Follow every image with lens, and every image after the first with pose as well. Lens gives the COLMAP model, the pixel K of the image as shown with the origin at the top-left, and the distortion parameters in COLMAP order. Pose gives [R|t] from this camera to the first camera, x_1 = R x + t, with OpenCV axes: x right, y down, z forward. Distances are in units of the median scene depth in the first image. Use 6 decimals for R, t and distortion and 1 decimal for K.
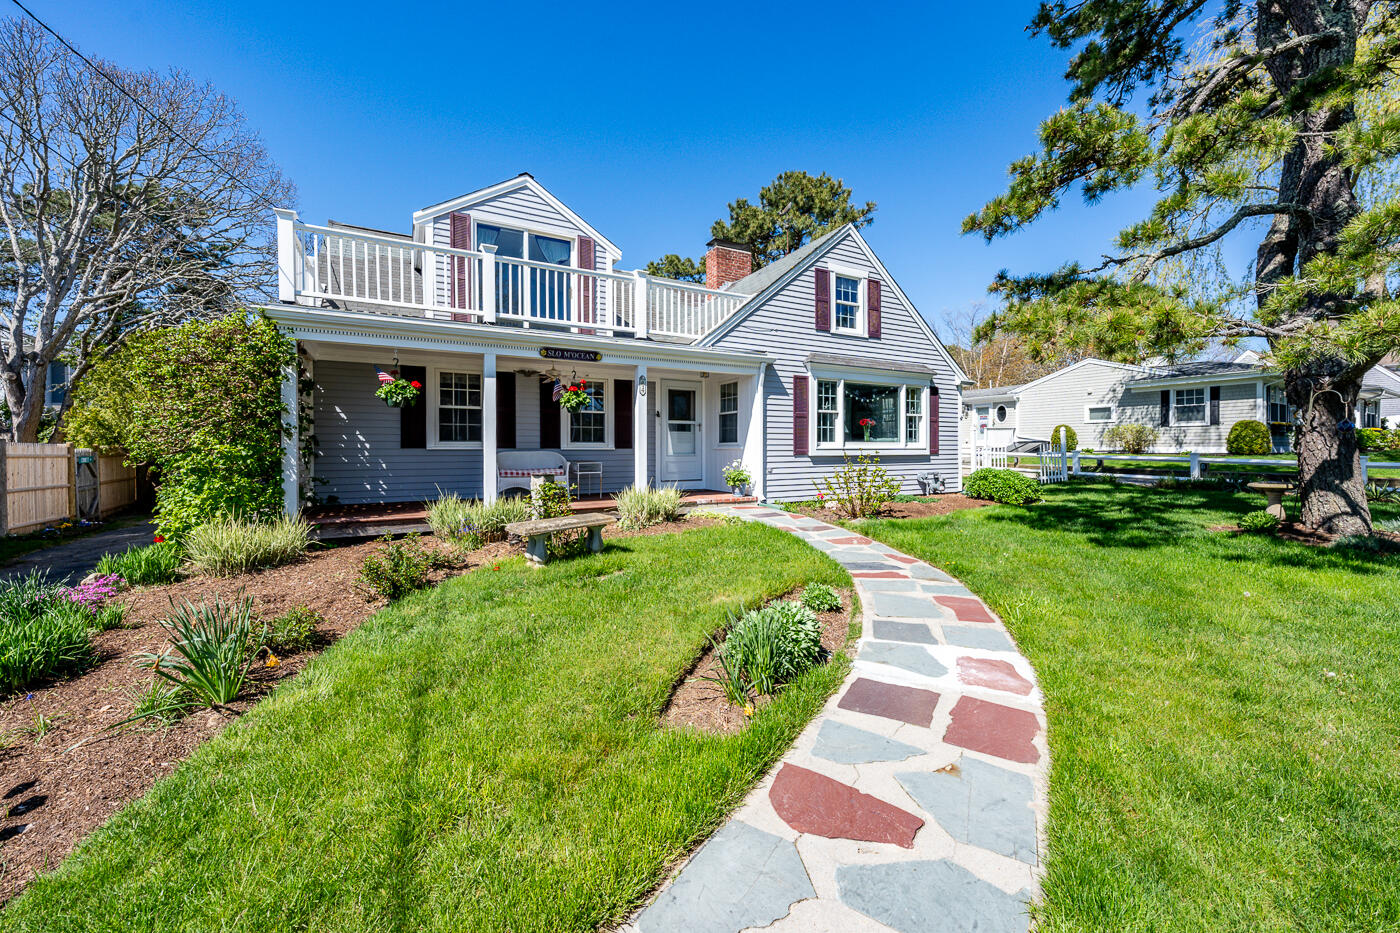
lens RADIAL K [[563.1, 0, 703.0], [0, 563.1, 458.0], [0, 0, 1]] dist [-0.002652, 0.000640]
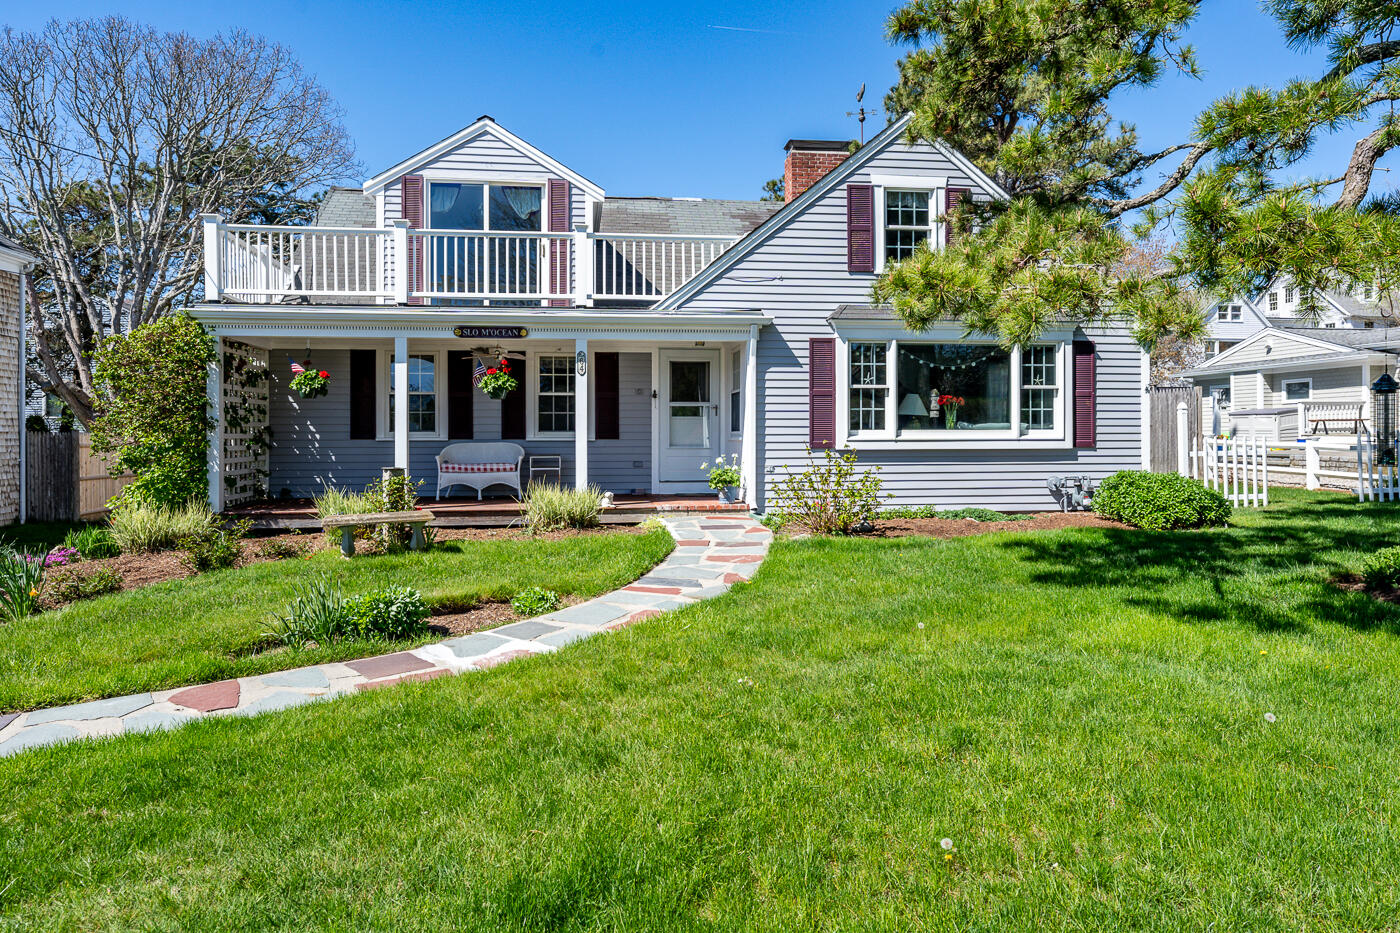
lens RADIAL K [[898.7, 0, 660.1], [0, 898.7, 441.8], [0, 0, 1]] dist [0.006290, -0.004570]
pose [[0.919408, 0.002483, -0.393298, 0.457107], [-0.005412, 0.999965, -0.006337, -0.005741], [0.393269, 0.007955, 0.919389, -0.141445]]
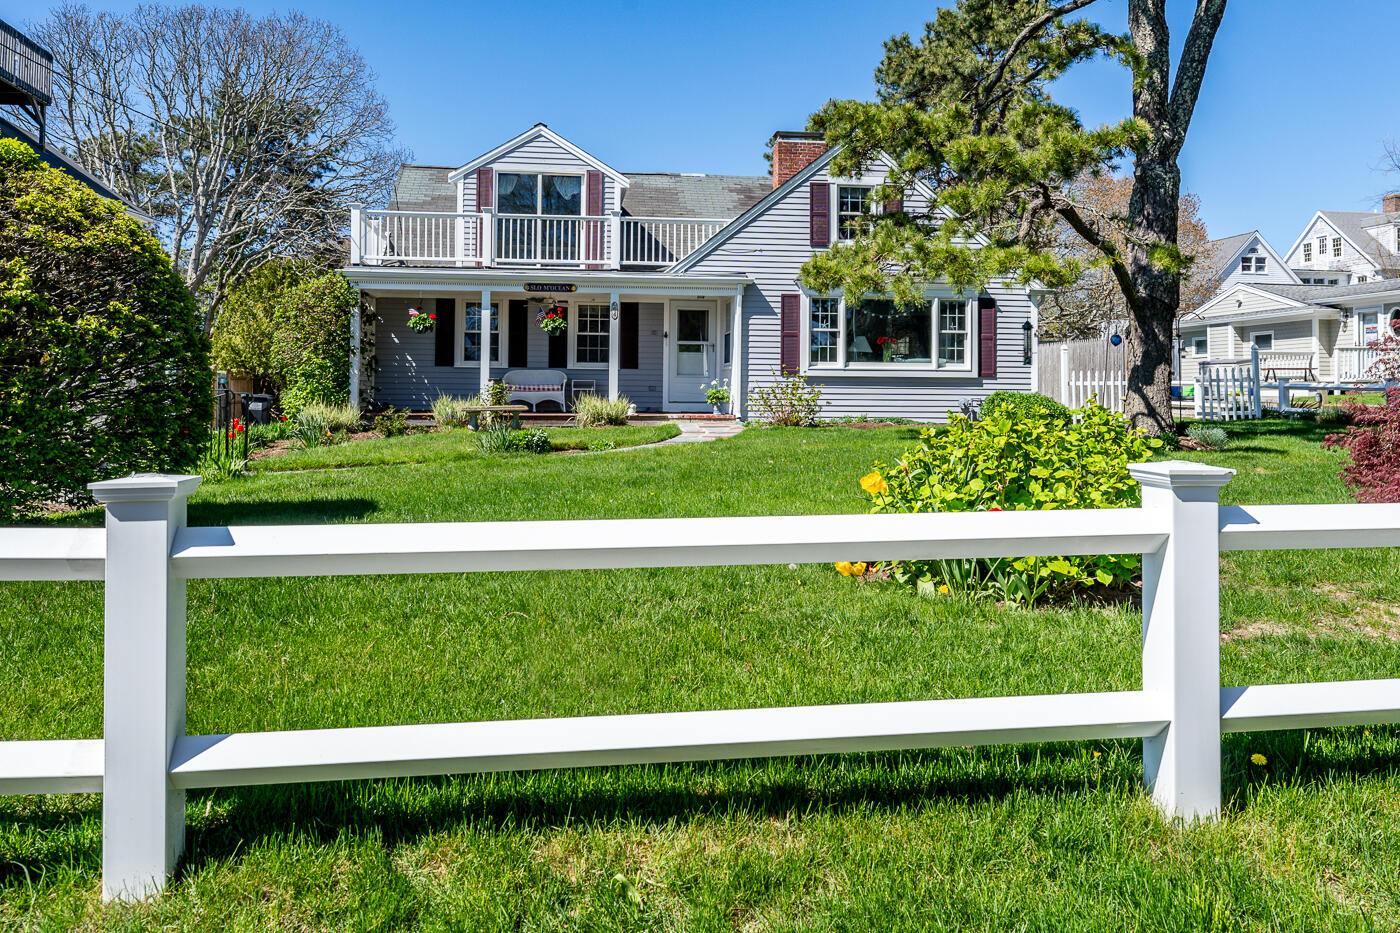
lens RADIAL K [[1080.0, 0, 647.6], [0, 1080.0, 360.8], [0, 0, 1]] dist [0.011907, 0.011559]
pose [[0.915293, -0.003201, -0.402777, 0.737745], [-0.016835, 0.998791, -0.046194, 0.063617], [0.402438, 0.049062, 0.914132, -0.851471]]
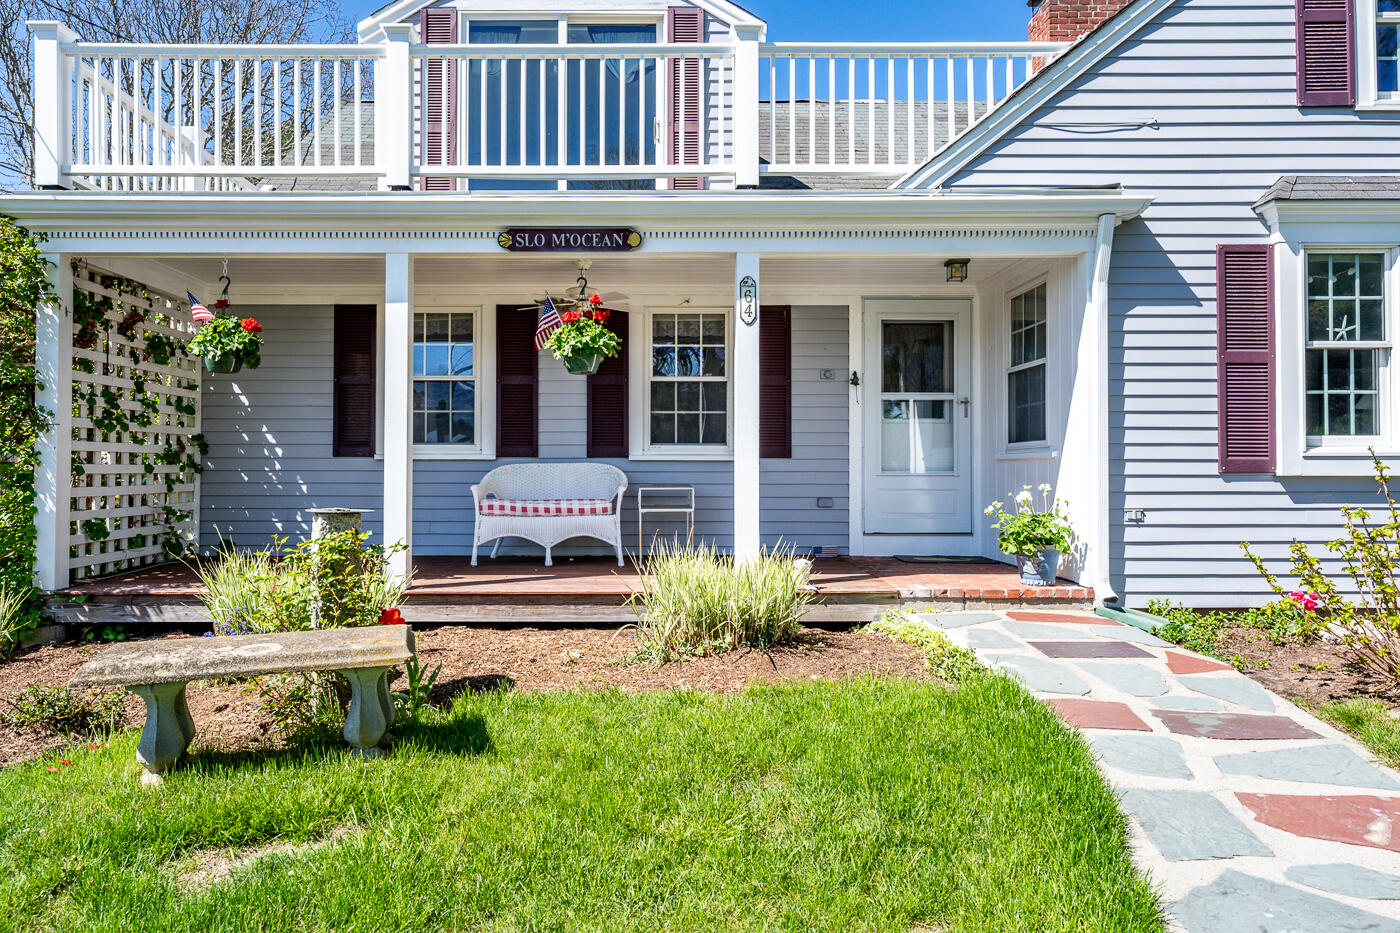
lens RADIAL K [[898.7, 0, 625.7], [0, 898.7, 459.2], [0, 0, 1]] dist [0.006290, -0.004570]
pose [[0.865306, -0.004343, -0.501225, 0.127624], [-0.009789, 0.999625, -0.025560, 0.004002], [0.501149, 0.027023, 0.864939, 0.348360]]
